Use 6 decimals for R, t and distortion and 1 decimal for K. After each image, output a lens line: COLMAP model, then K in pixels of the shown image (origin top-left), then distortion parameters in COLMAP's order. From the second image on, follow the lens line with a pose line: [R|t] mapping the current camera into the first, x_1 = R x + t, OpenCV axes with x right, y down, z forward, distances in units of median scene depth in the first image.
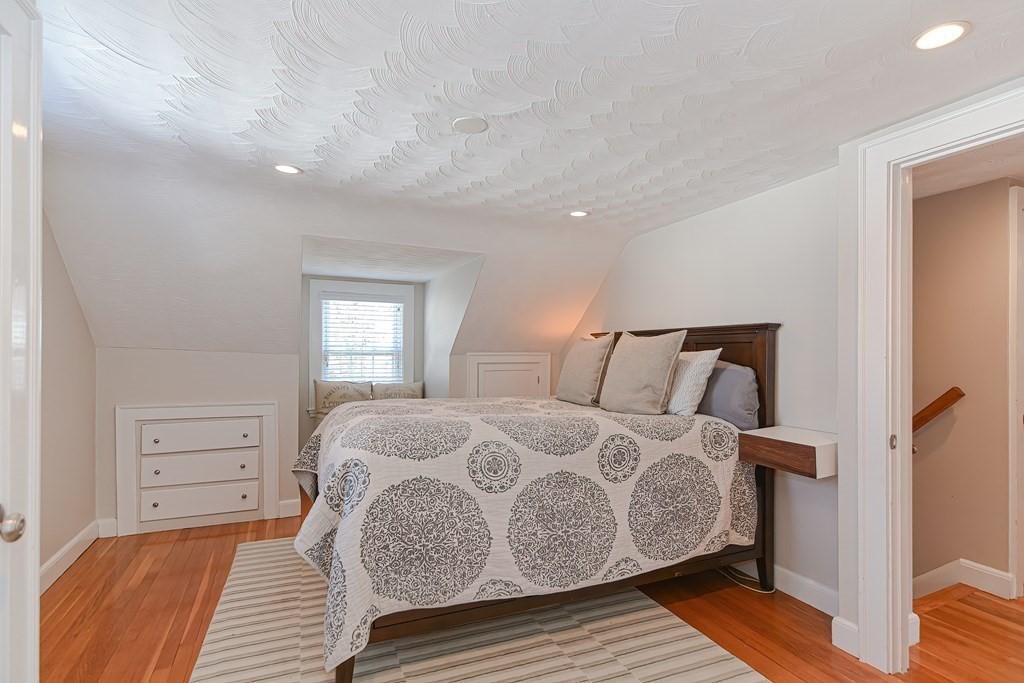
lens RADIAL K [[495.9, 0, 514.7], [0, 495.9, 345.0], [0, 0, 1]] dist [0.018038, -0.009657]
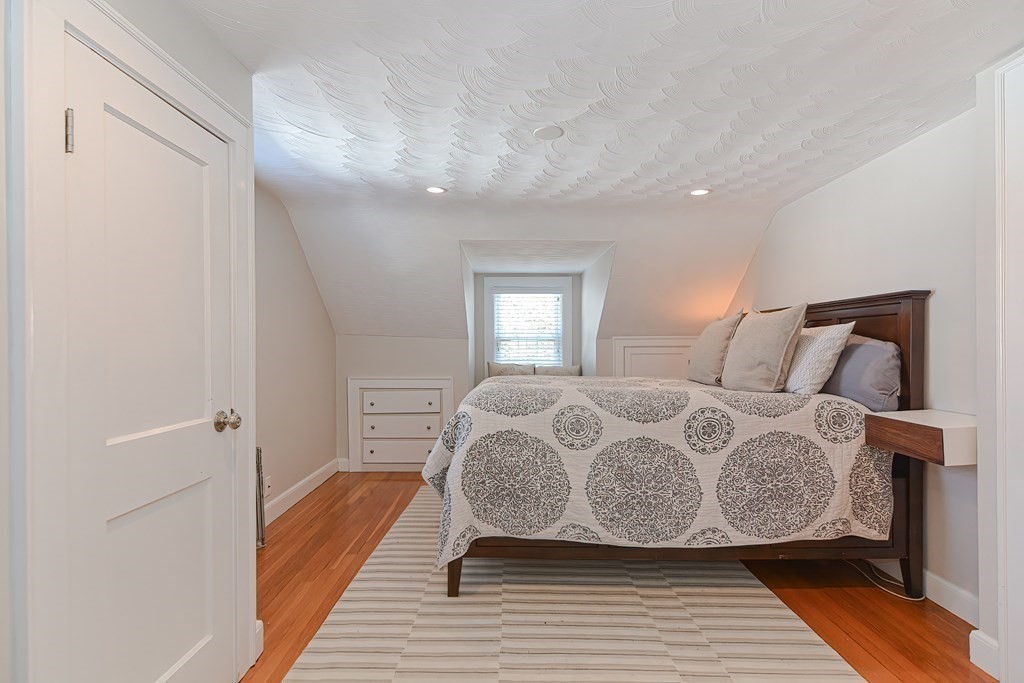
lens RADIAL K [[495.9, 0, 516.8], [0, 495.9, 340.0], [0, 0, 1]] dist [0.018038, -0.009657]
pose [[0.913050, -0.012234, -0.407663, 0.242858], [0.012704, 0.999918, -0.001553, 0.036130], [0.407649, -0.003761, 0.913131, -0.078870]]
